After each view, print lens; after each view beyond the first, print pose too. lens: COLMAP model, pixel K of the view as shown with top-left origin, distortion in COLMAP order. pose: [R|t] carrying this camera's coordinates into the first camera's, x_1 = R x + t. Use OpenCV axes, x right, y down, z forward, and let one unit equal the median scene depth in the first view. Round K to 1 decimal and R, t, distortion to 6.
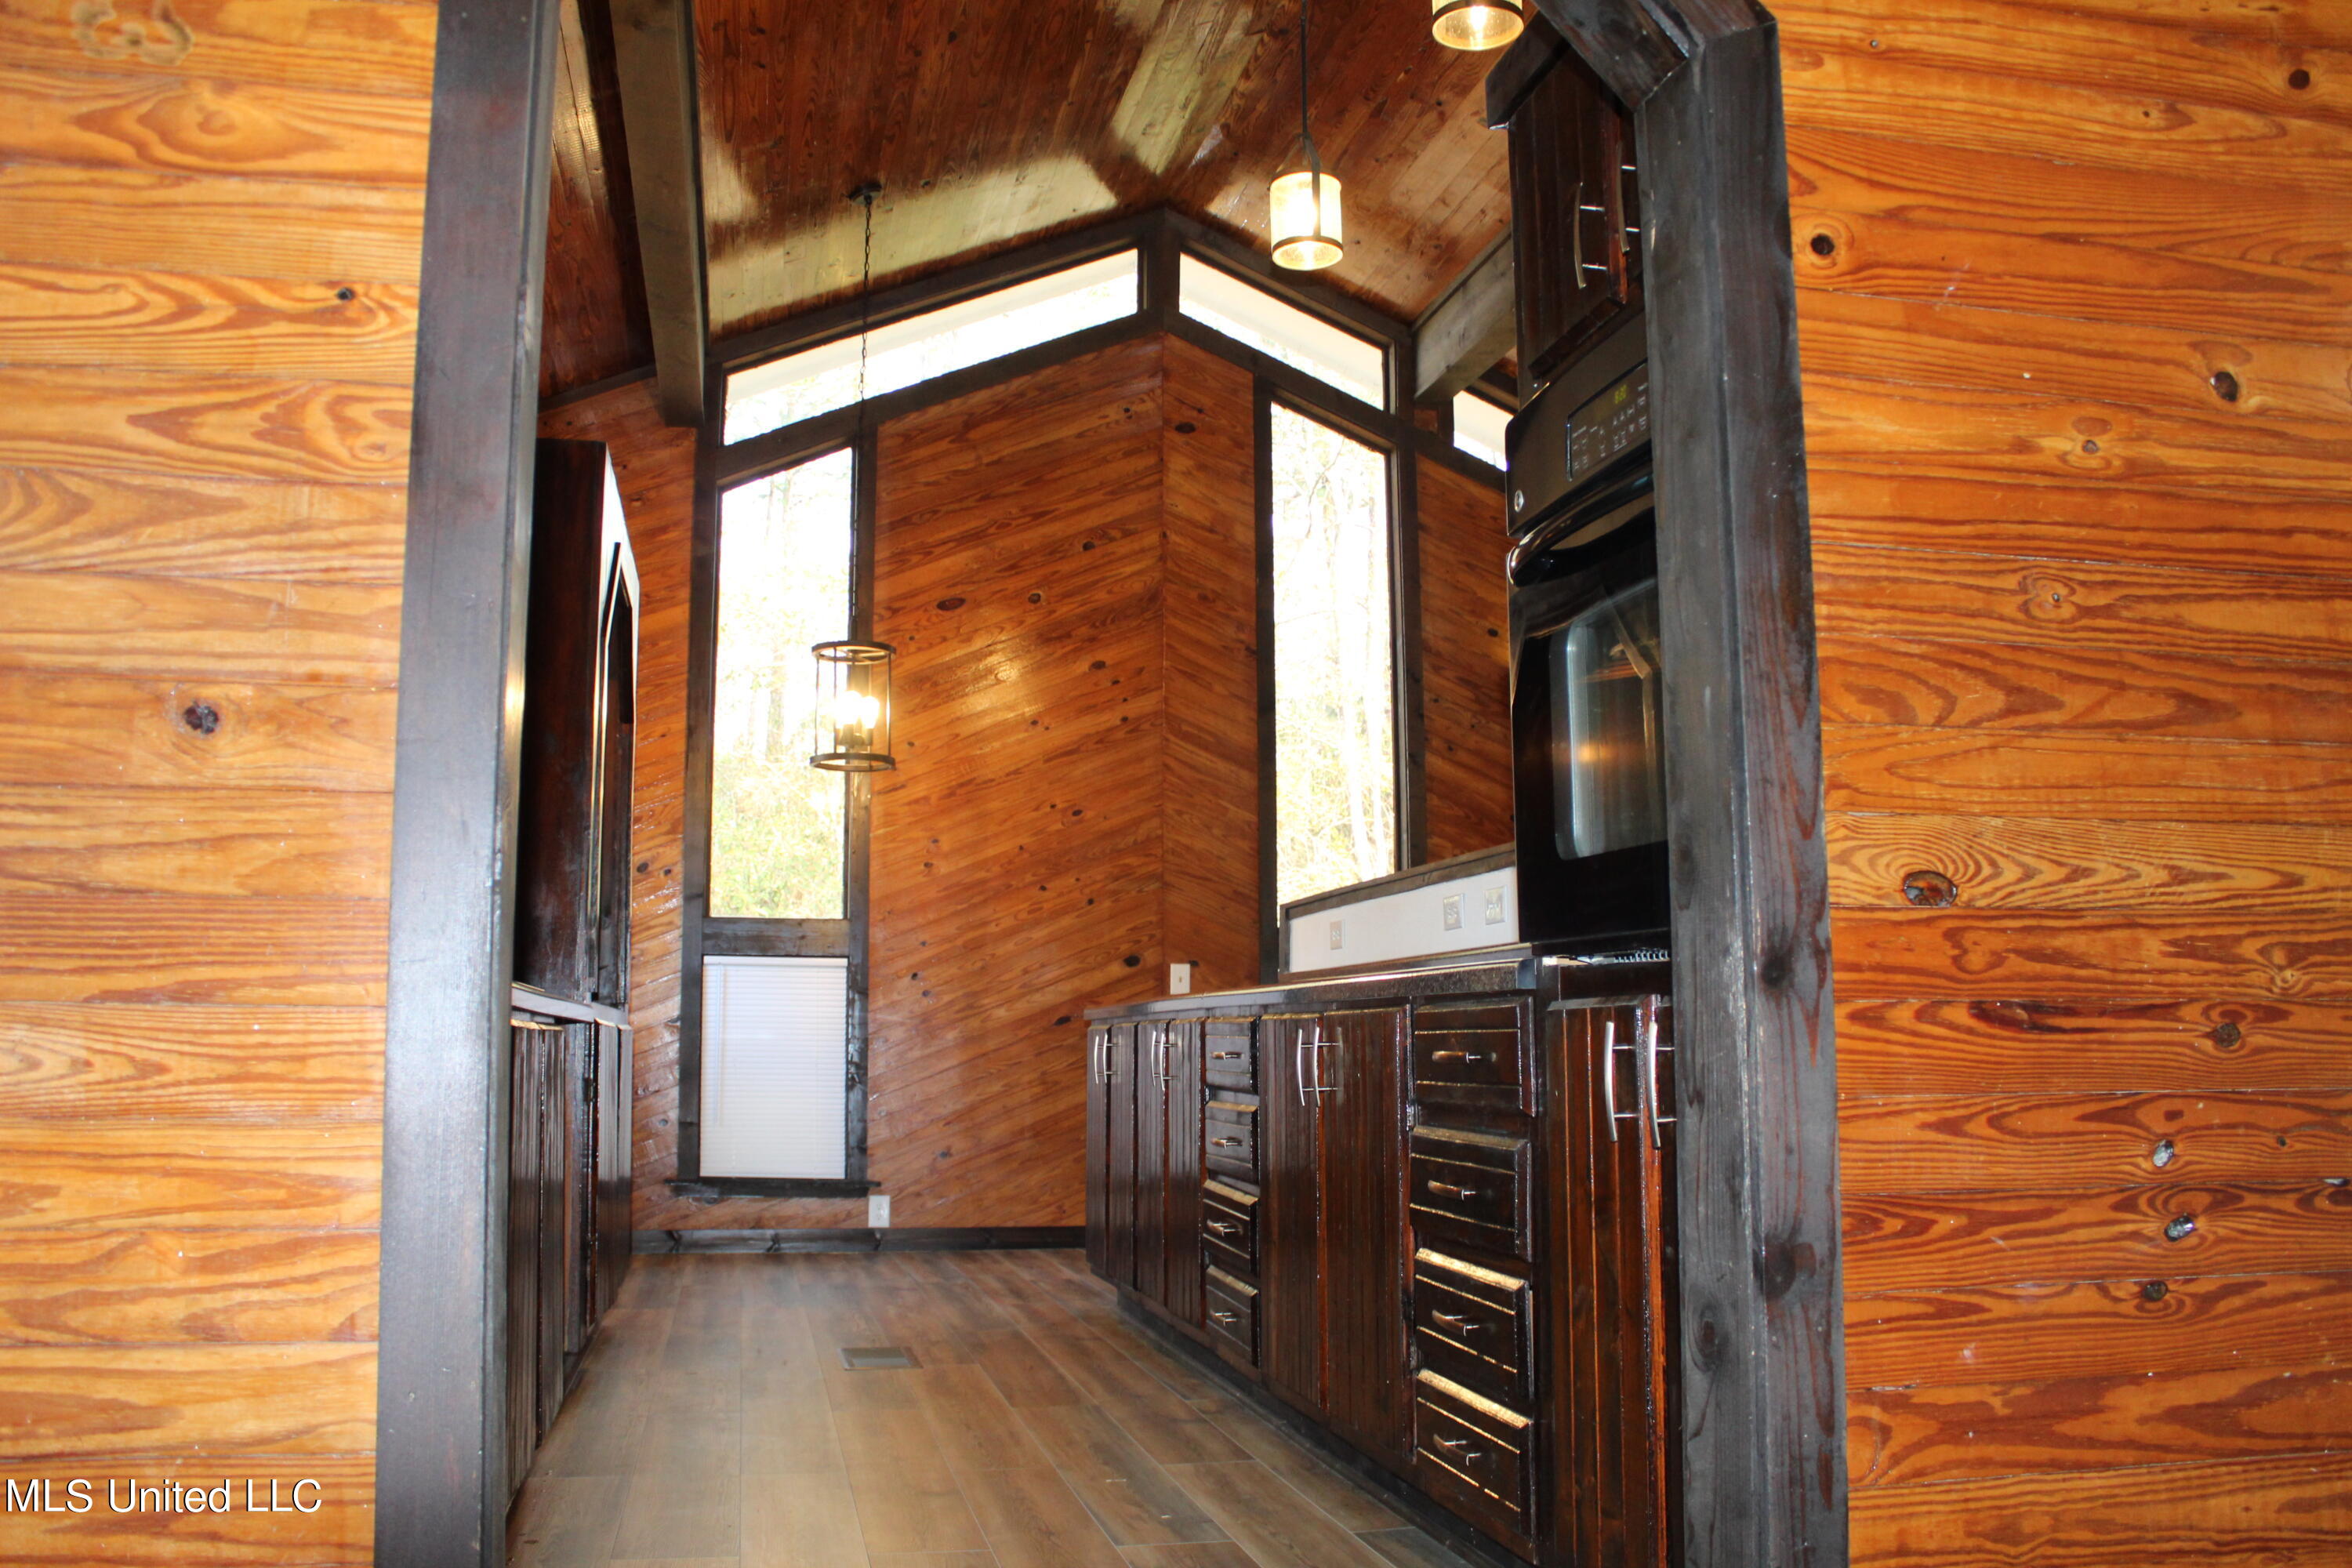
lens RADIAL K [[1981.4, 0, 1189.2], [0, 1981.4, 797.0], [0, 0, 1]] dist [-0.164218, 0.146239]
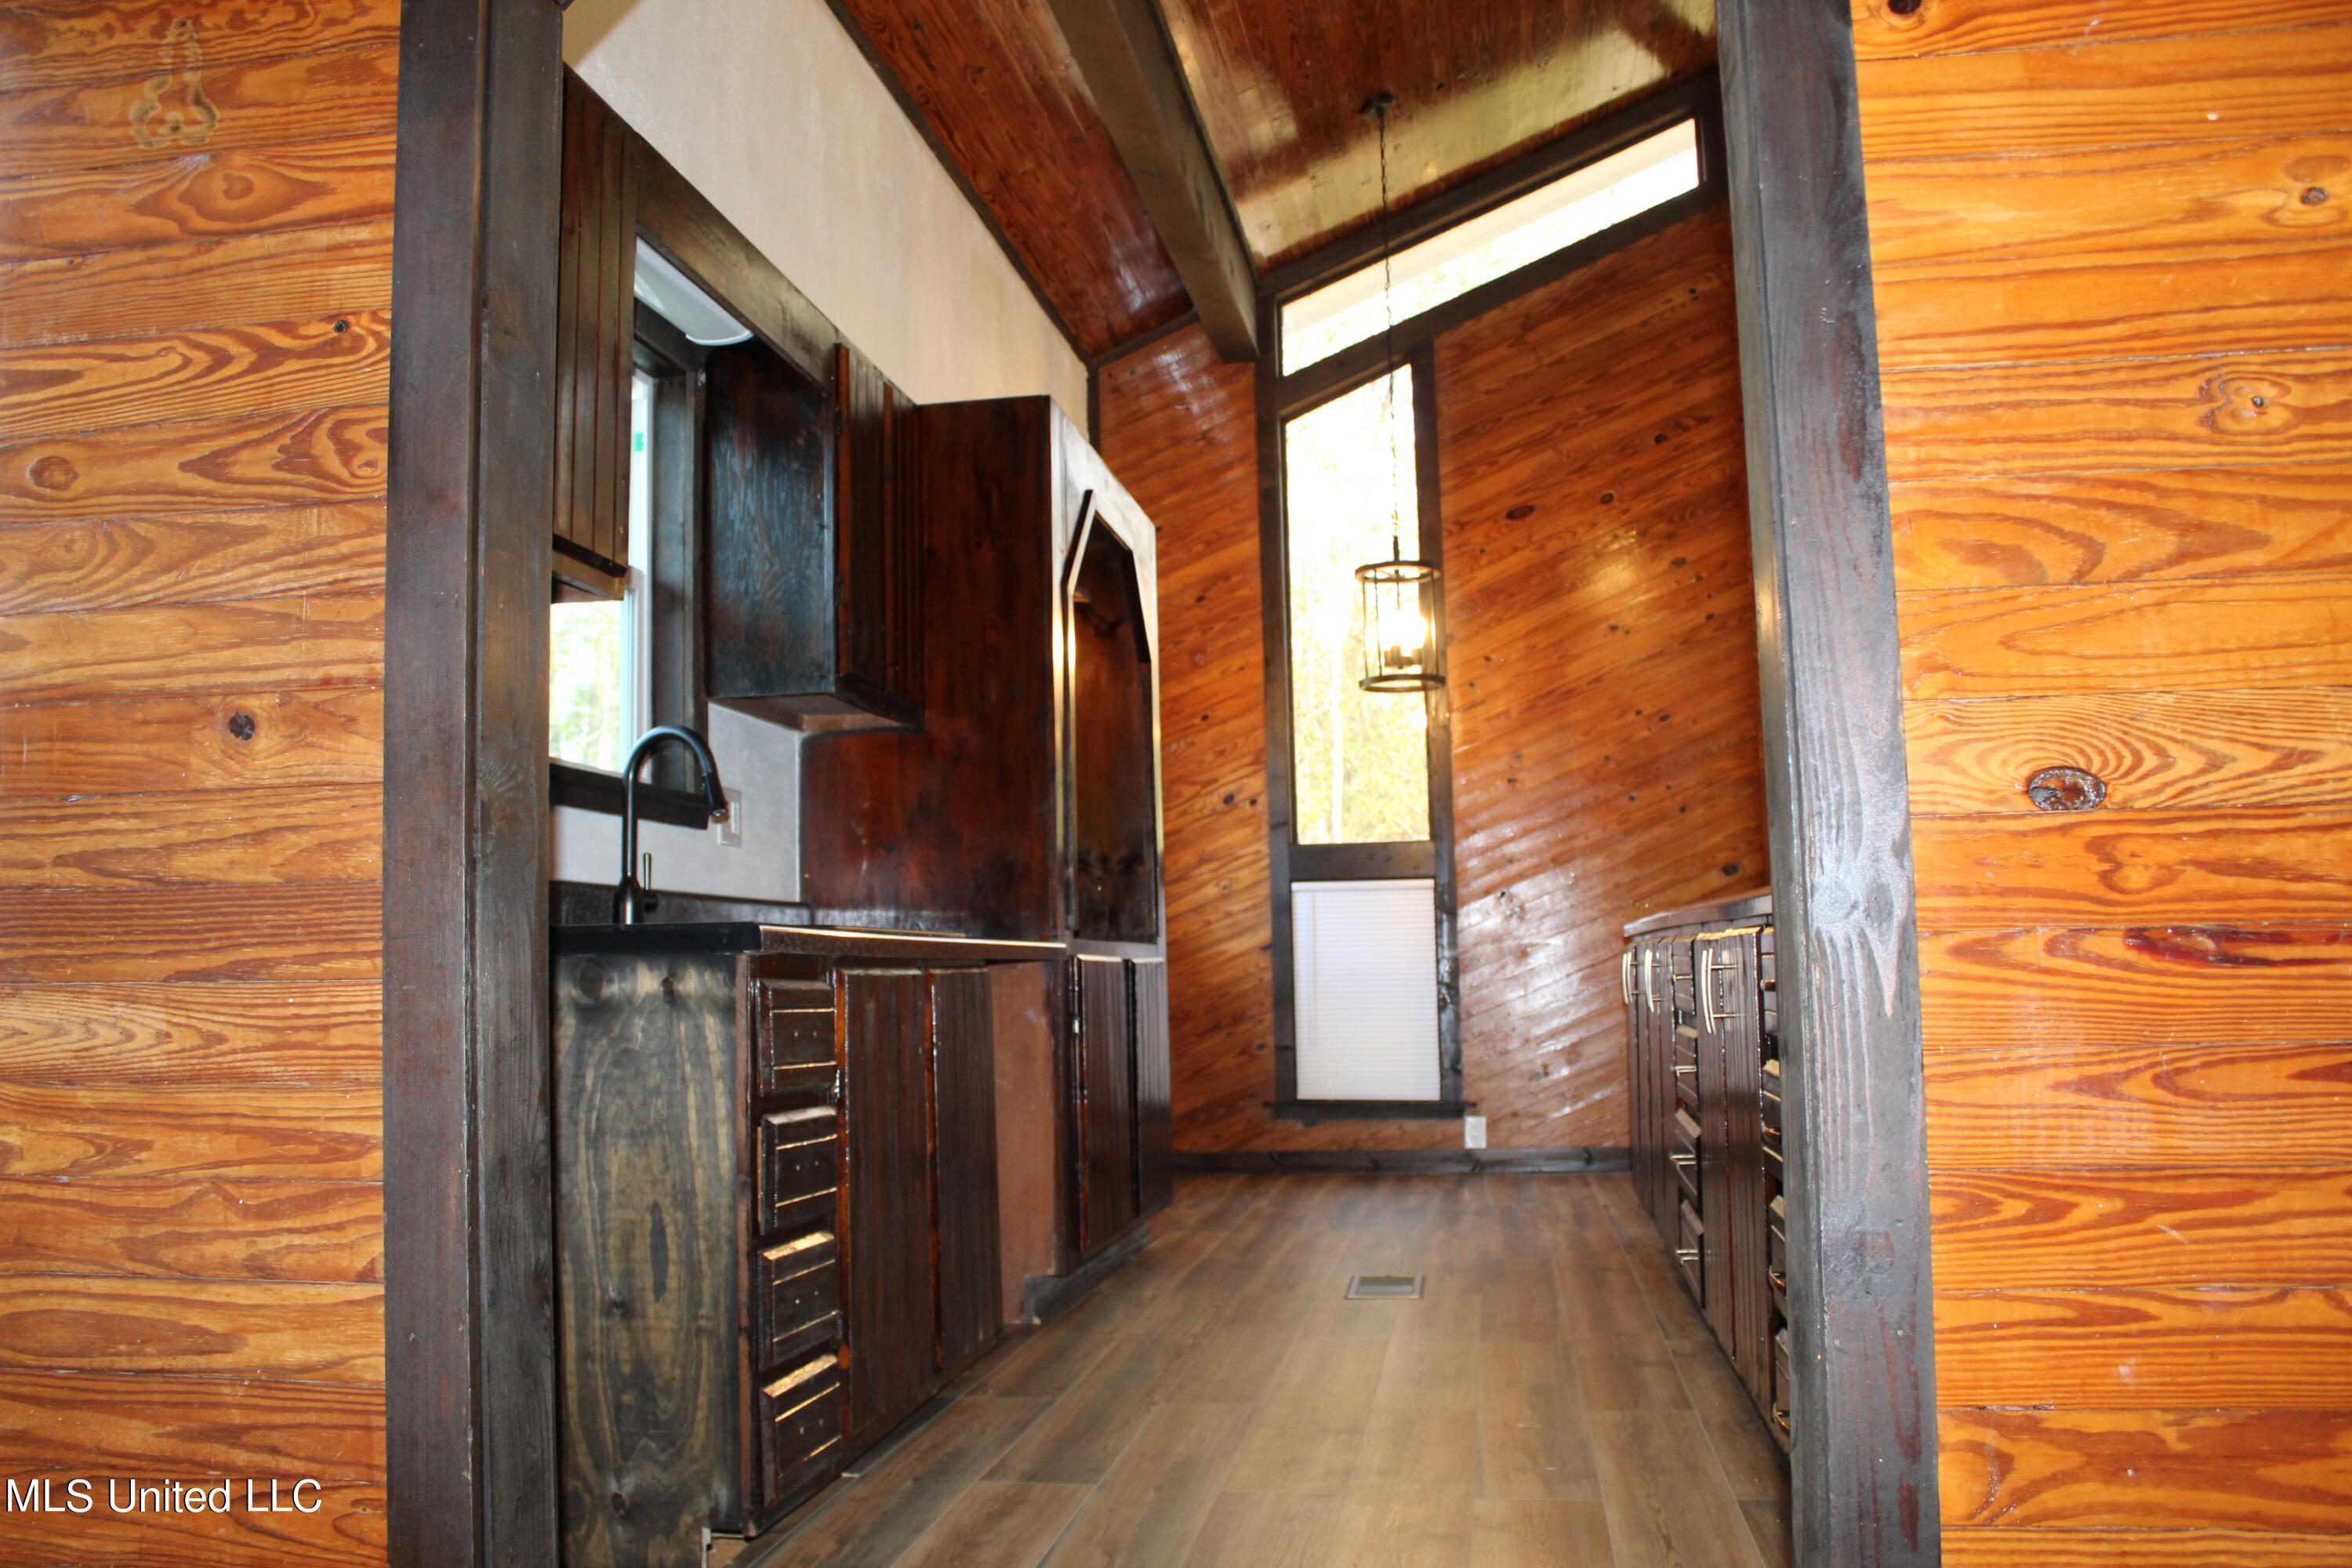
lens RADIAL K [[1981.4, 0, 1175.8], [0, 1981.4, 802.3], [0, 0, 1]] dist [-0.164218, 0.146239]
pose [[0.926876, -0.049688, -0.372064, 0.334648], [0.067216, 0.997149, 0.034282, 0.001091], [0.369300, -0.056784, 0.927574, 0.129752]]
